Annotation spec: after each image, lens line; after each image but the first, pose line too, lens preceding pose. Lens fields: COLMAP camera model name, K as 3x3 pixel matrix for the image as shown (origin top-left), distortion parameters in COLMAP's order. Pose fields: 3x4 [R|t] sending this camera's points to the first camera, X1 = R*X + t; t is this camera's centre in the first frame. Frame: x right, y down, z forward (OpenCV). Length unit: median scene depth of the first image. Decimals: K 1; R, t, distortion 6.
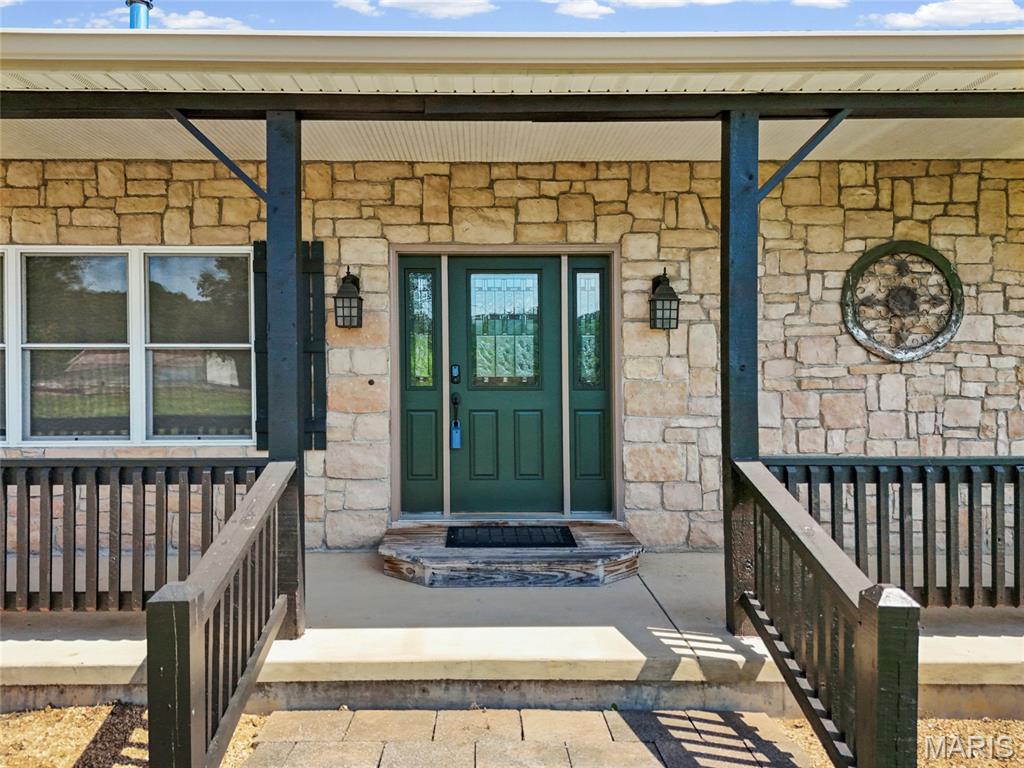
lens RADIAL K [[769.7, 0, 479.6], [0, 769.7, 381.1], [0, 0, 1]] dist [0.075918, -0.062880]
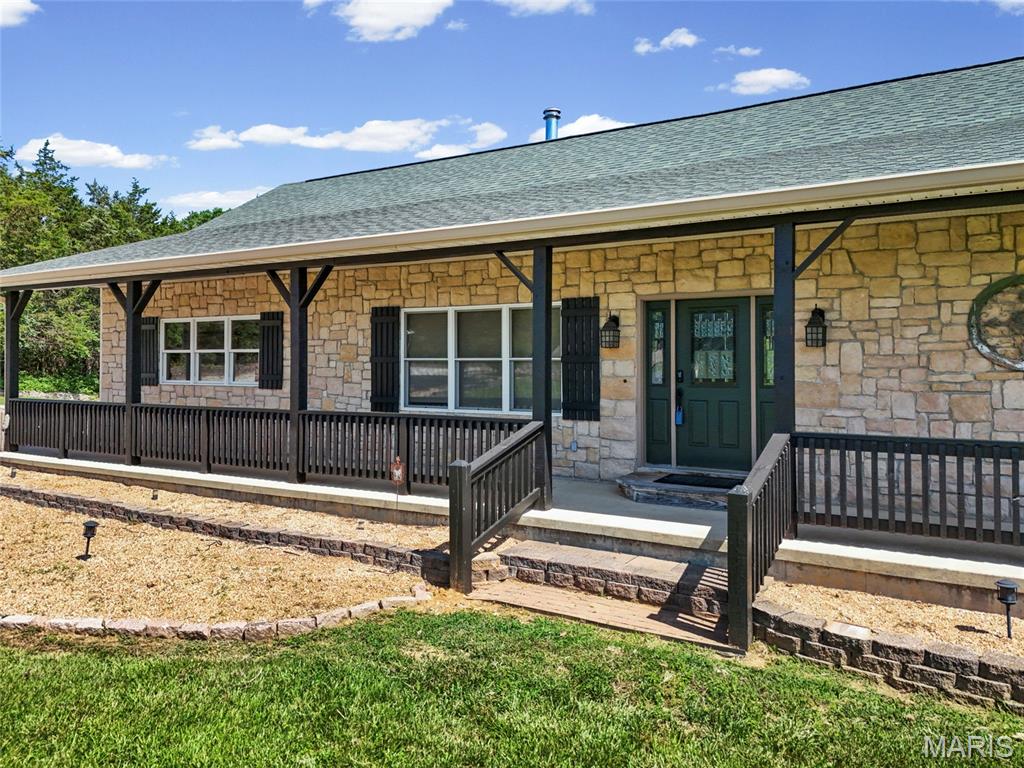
lens RADIAL K [[757.2, 0, 510.8], [0, 757.2, 363.8], [0, 0, 1]] dist [0.073372, -0.056627]
pose [[0.852405, 0.001551, -0.522881, 0.486651], [-0.004968, 0.999974, -0.005132, -0.025115], [0.522859, 0.006972, 0.852391, -0.489460]]
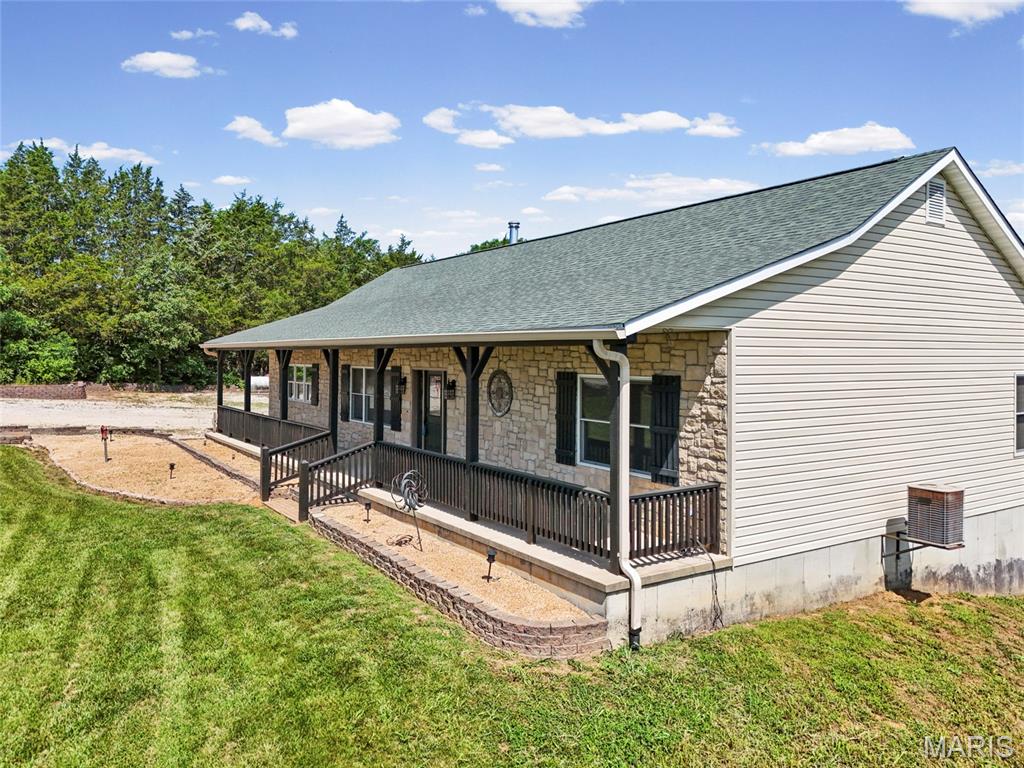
lens RADIAL K [[757.2, 0, 510.8], [0, 757.2, 363.8], [0, 0, 1]] dist [0.073372, -0.056627]
pose [[0.549634, 0.011708, -0.835324, 2.628086], [-0.014297, 0.999887, 0.004607, -0.209529], [0.835283, 0.009410, 0.549739, -0.332169]]
